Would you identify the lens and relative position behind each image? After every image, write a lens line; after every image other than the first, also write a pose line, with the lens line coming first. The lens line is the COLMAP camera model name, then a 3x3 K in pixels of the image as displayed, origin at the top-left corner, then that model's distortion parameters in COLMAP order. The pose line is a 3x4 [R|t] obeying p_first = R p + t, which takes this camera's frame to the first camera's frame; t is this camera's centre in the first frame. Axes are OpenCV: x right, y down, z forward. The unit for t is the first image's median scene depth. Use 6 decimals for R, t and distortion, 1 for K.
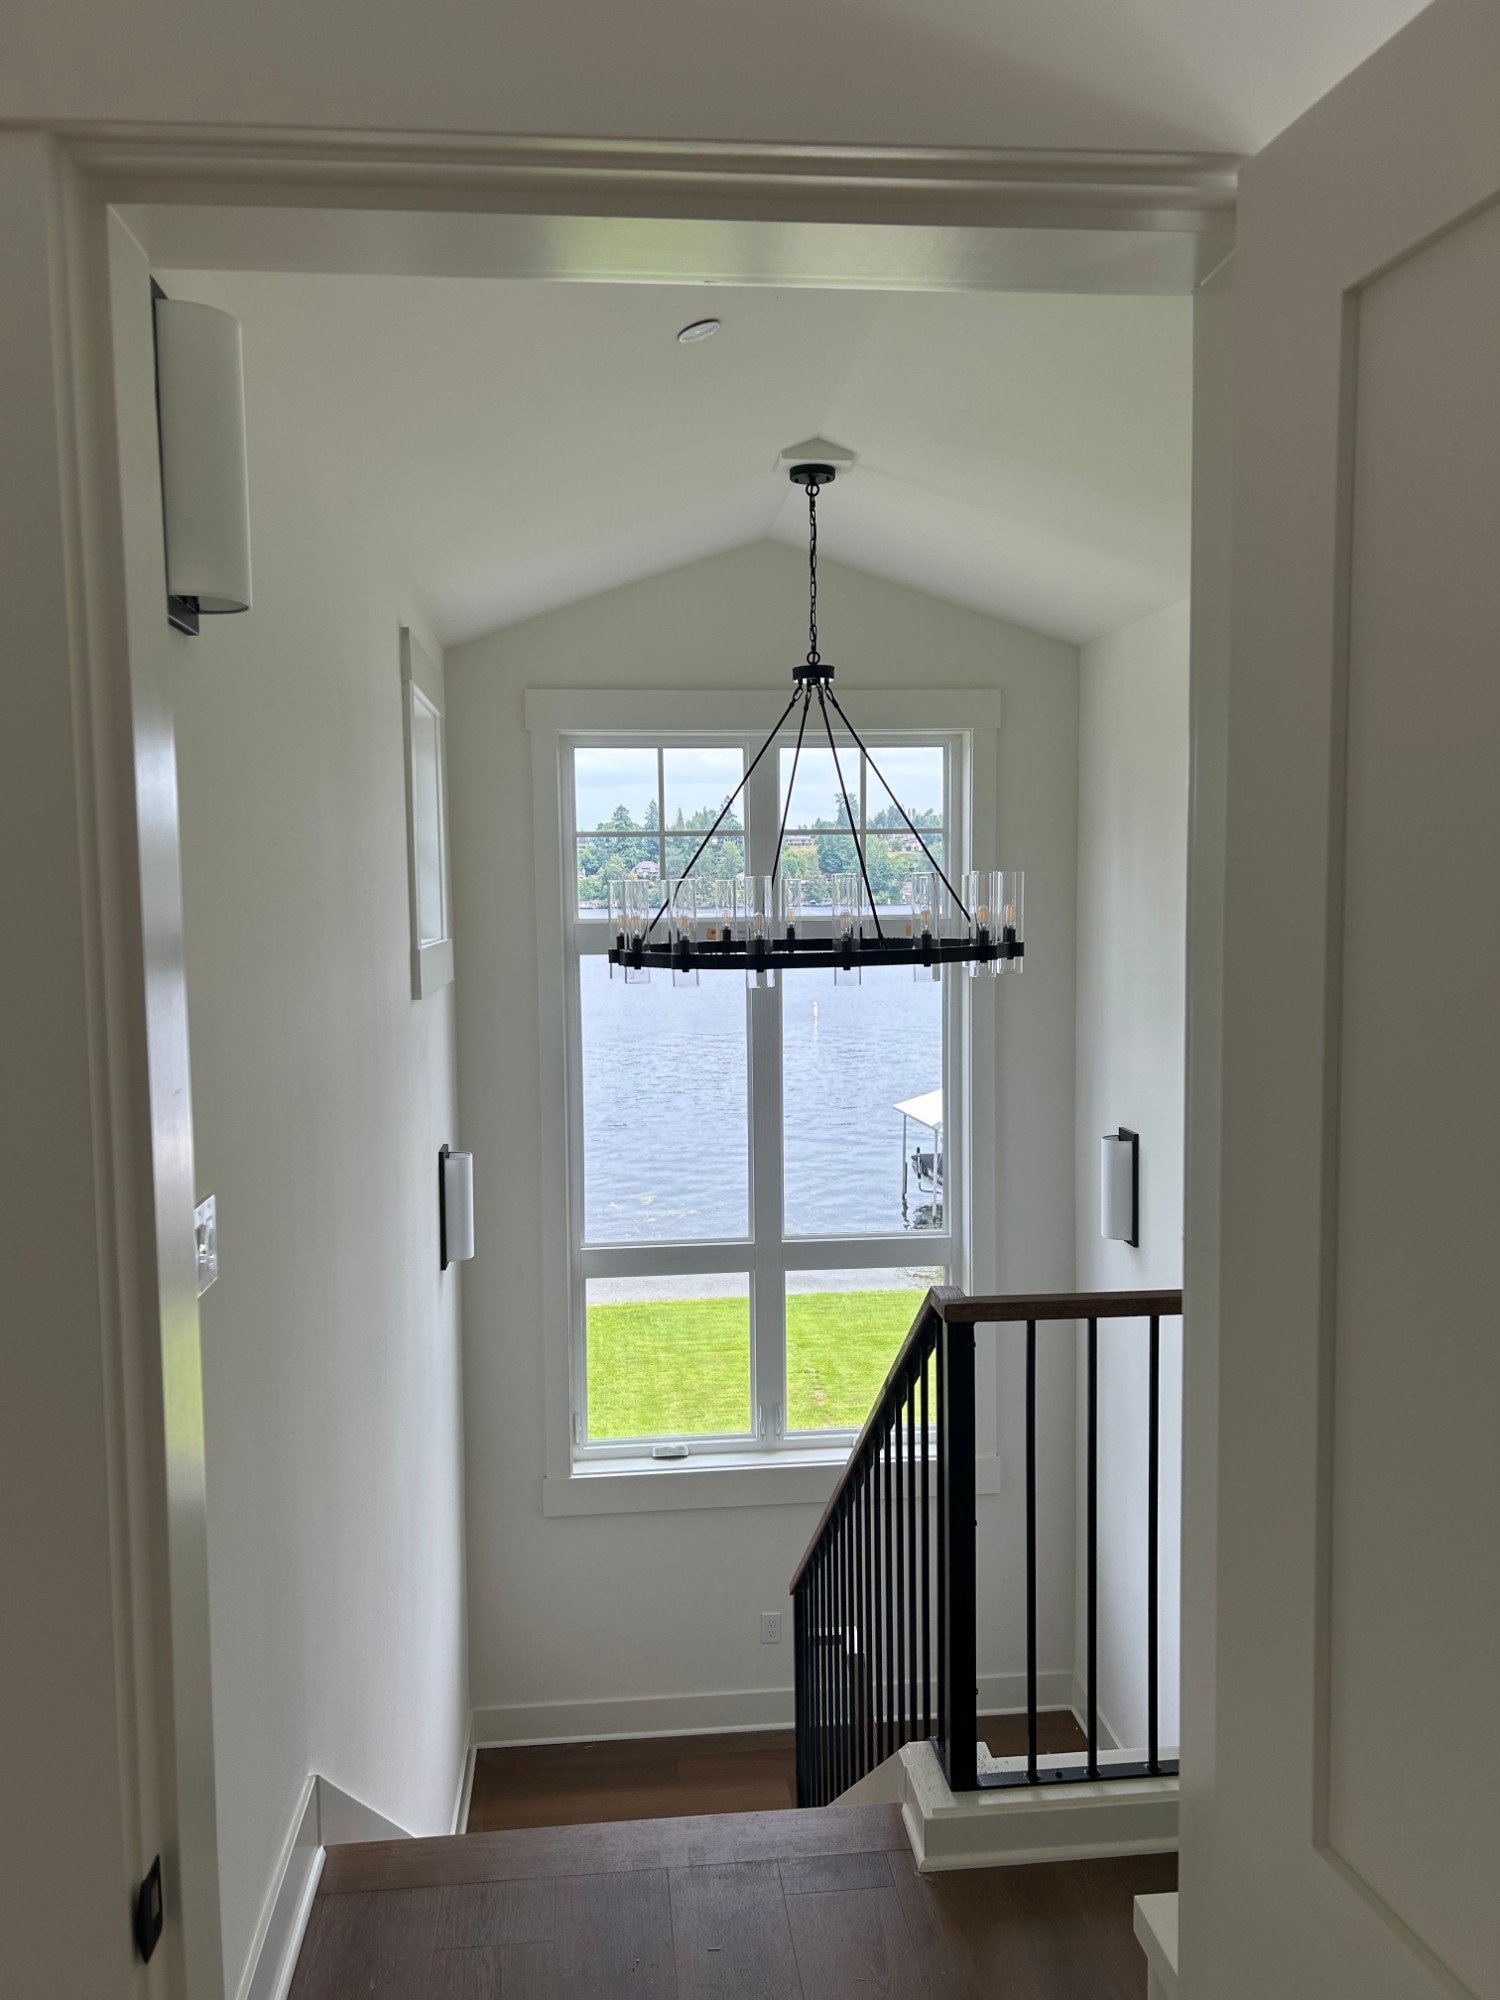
lens RADIAL K [[1459.5, 0, 742.6], [0, 1459.5, 1016.3], [0, 0, 1]] dist [0.076102, -0.001747]
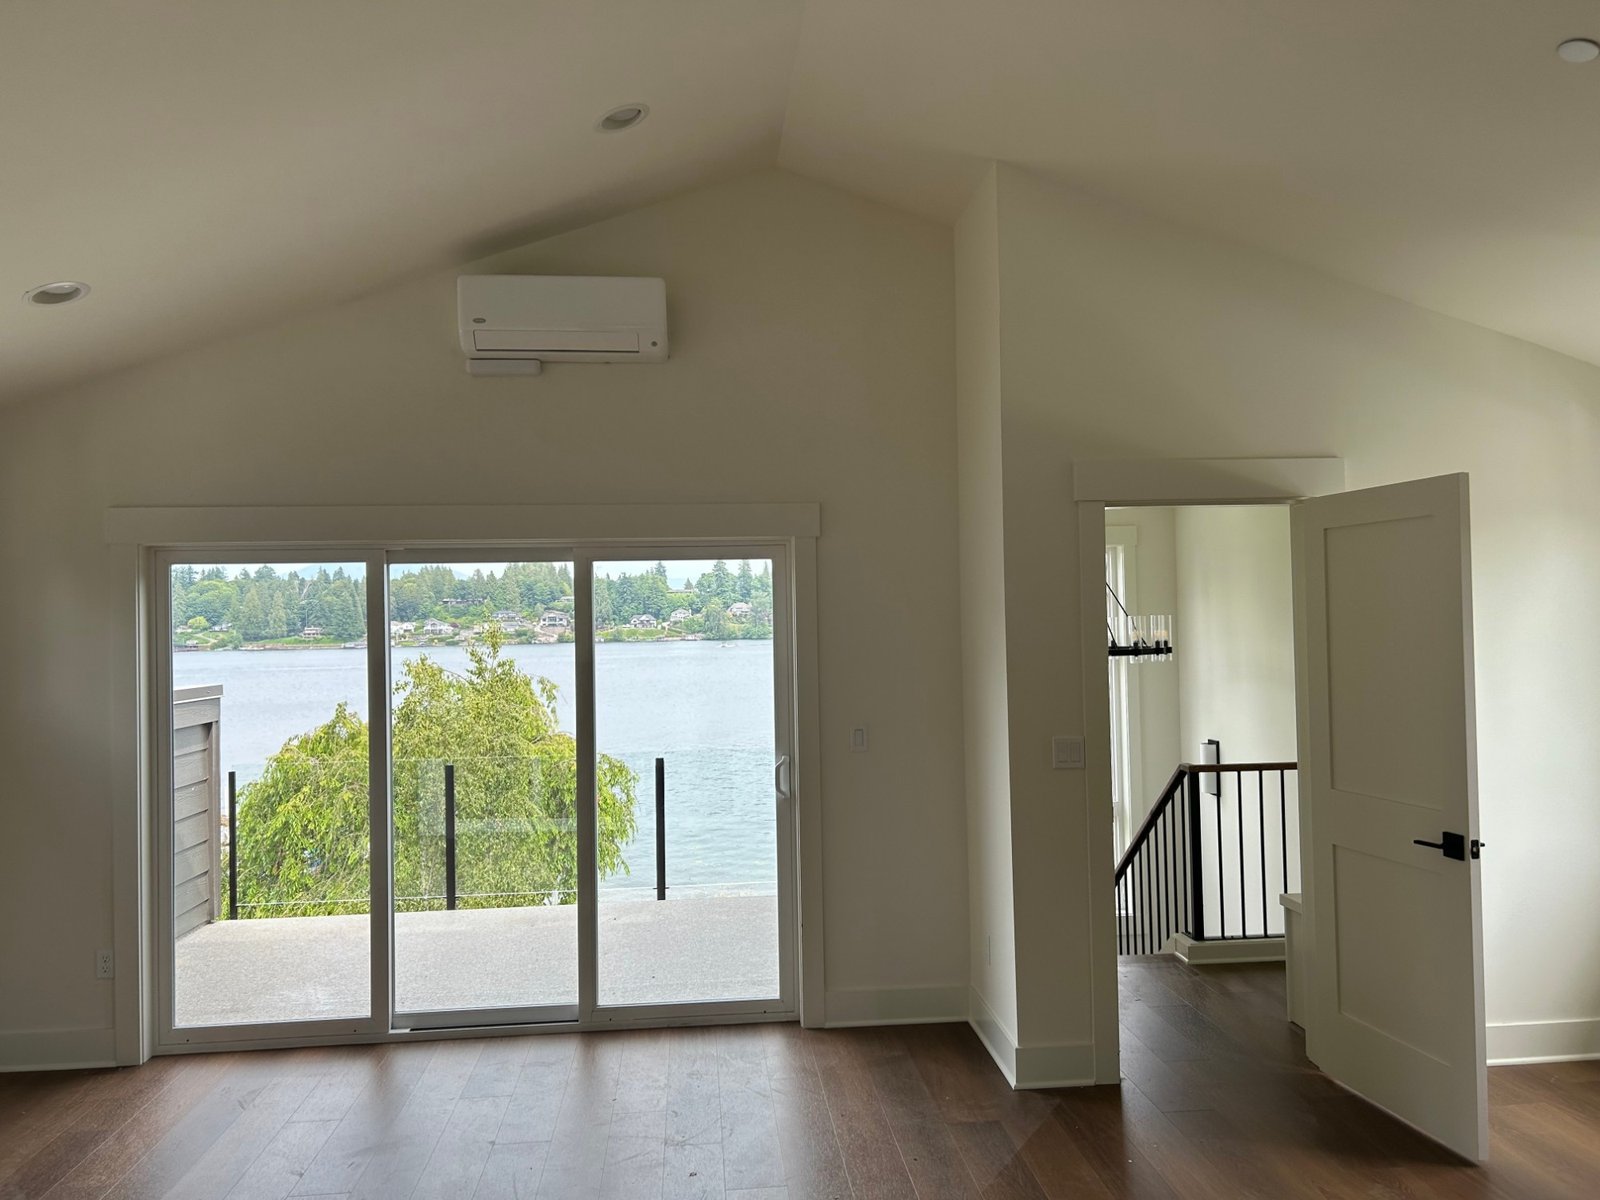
lens RADIAL K [[1167.6, 0, 800.0], [0, 1167.6, 600.0], [0, 0, 1]] dist [0.076102, -0.001747]
pose [[0.999939, -0.005177, -0.009718, -0.300701], [0.004105, 0.994218, -0.107300, 0.058096], [0.010217, 0.107254, 0.994179, -0.676435]]
